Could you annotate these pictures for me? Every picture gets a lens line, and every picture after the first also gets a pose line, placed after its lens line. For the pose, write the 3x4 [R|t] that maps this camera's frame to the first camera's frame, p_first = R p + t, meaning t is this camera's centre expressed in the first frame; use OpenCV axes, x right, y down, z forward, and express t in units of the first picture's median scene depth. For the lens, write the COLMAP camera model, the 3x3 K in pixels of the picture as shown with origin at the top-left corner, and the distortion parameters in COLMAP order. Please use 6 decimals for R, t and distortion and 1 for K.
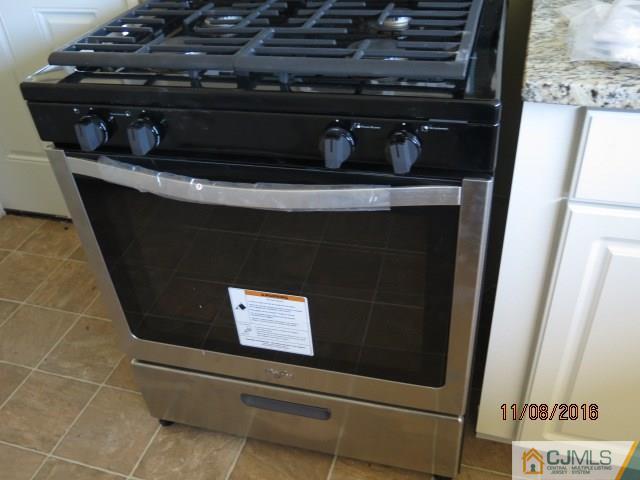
lens RADIAL K [[597.5, 0, 319.0], [0, 597.5, 244.7], [0, 0, 1]] dist [-0.017453, 0.000000]
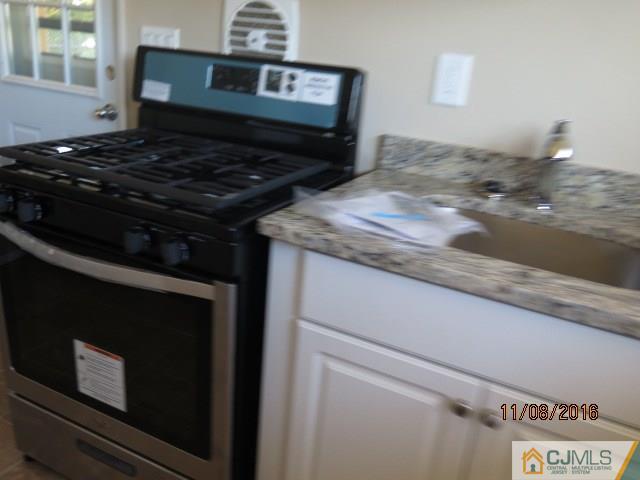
lens RADIAL K [[534.0, 0, 322.7], [0, 534.0, 237.1], [0, 0, 1]] dist [-0.014870, -0.001682]
pose [[0.973002, 0.206214, -0.103648, 0.449606], [-0.227261, 0.934352, -0.274478, 0.059552], [0.040243, 0.290623, 0.955991, -0.150953]]
